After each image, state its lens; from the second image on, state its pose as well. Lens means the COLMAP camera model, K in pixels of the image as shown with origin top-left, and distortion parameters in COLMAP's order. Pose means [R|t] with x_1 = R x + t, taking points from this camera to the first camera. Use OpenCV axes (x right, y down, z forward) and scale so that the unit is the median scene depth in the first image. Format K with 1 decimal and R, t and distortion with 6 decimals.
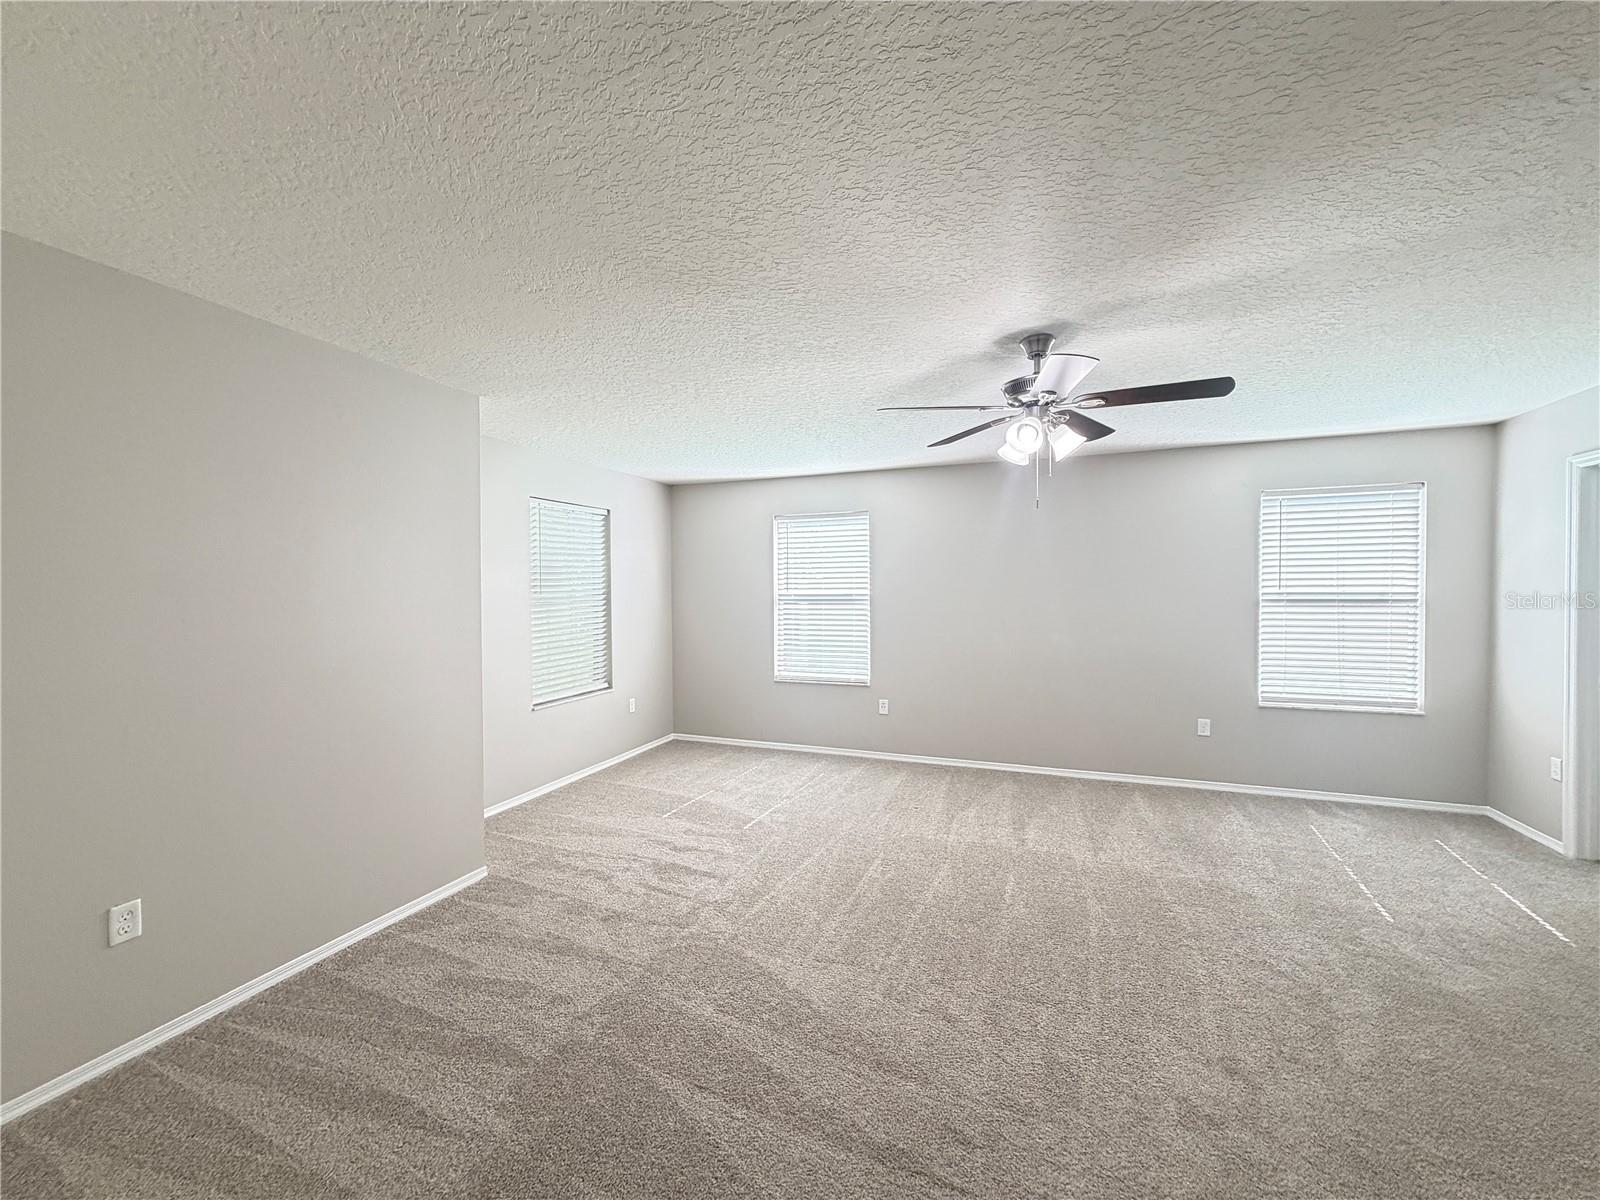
lens RADIAL K [[640.7, 0, 799.4], [0, 640.7, 600.0], [0, 0, 1]] dist [0.001335, -0.000666]
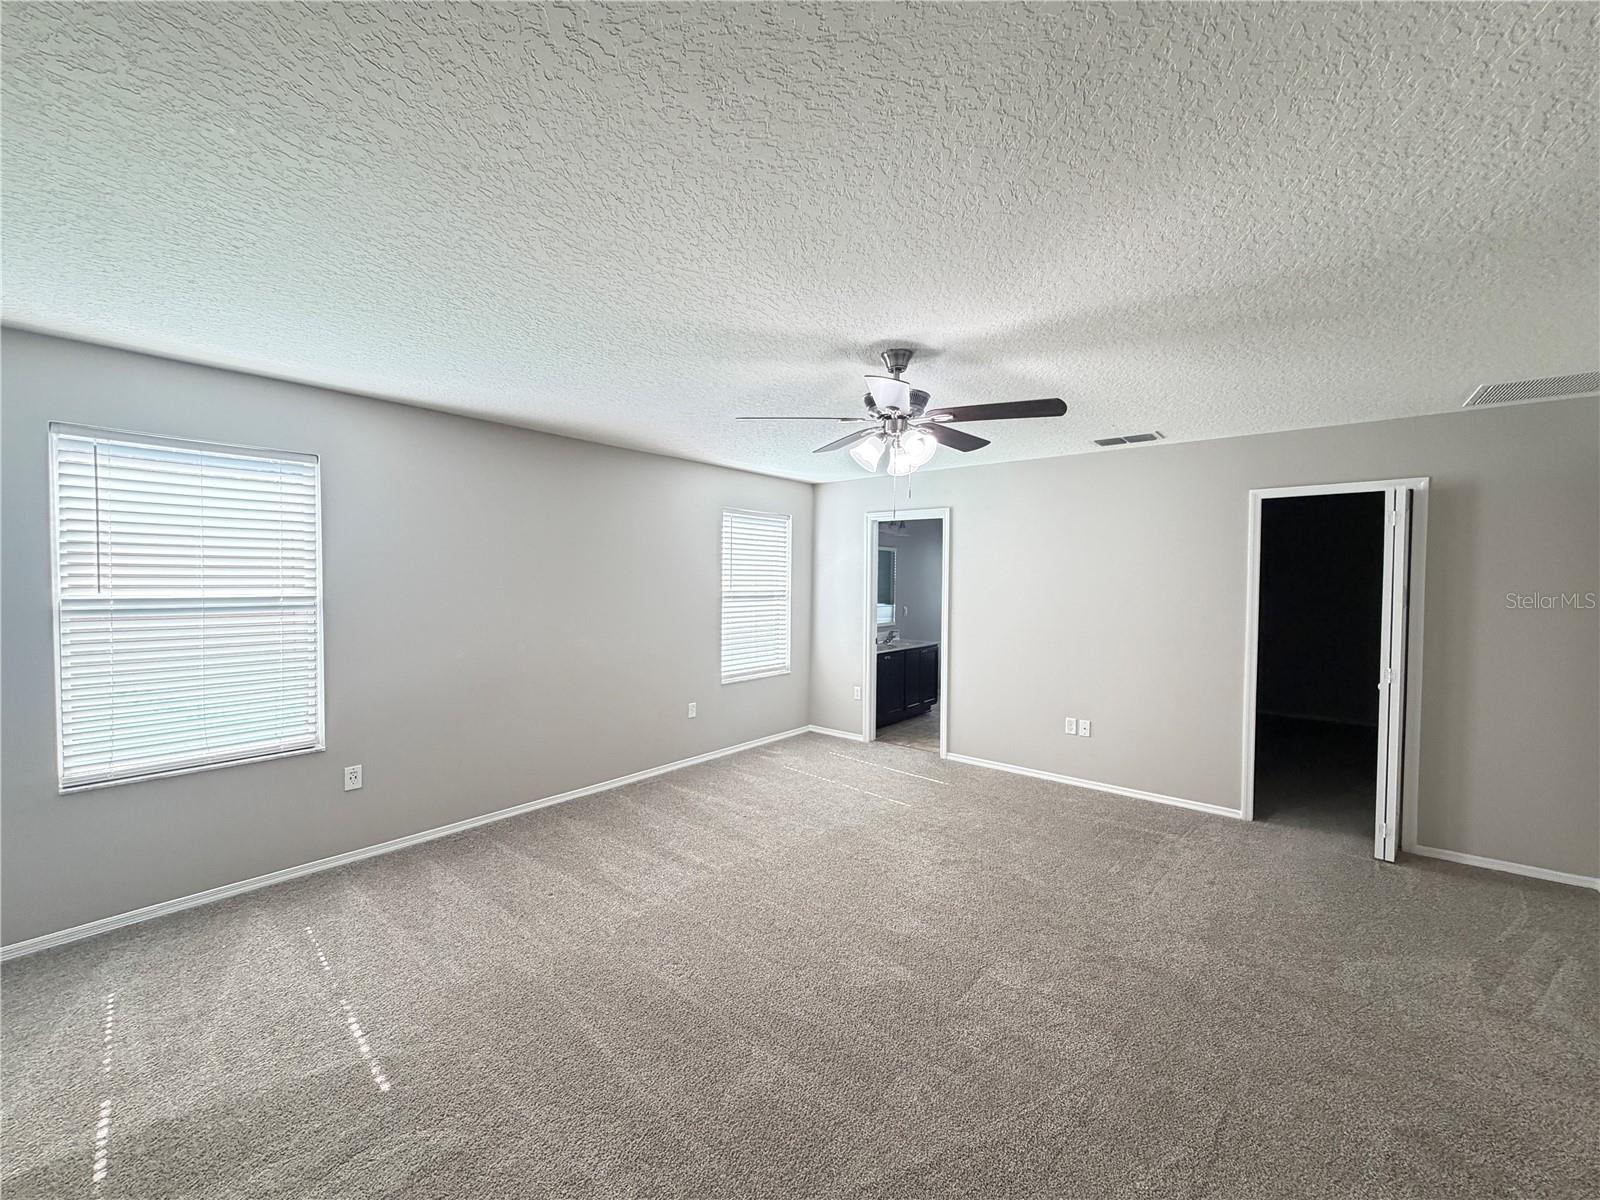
lens RADIAL K [[640.7, 0, 788.0], [0, 640.7, 597.5], [0, 0, 1]] dist [0.001335, -0.000666]
pose [[0.313201, -0.019811, 0.949480, -0.425555], [0.004363, 0.999802, 0.019421, -0.023166], [-0.949677, -0.001940, 0.313226, 0.538850]]
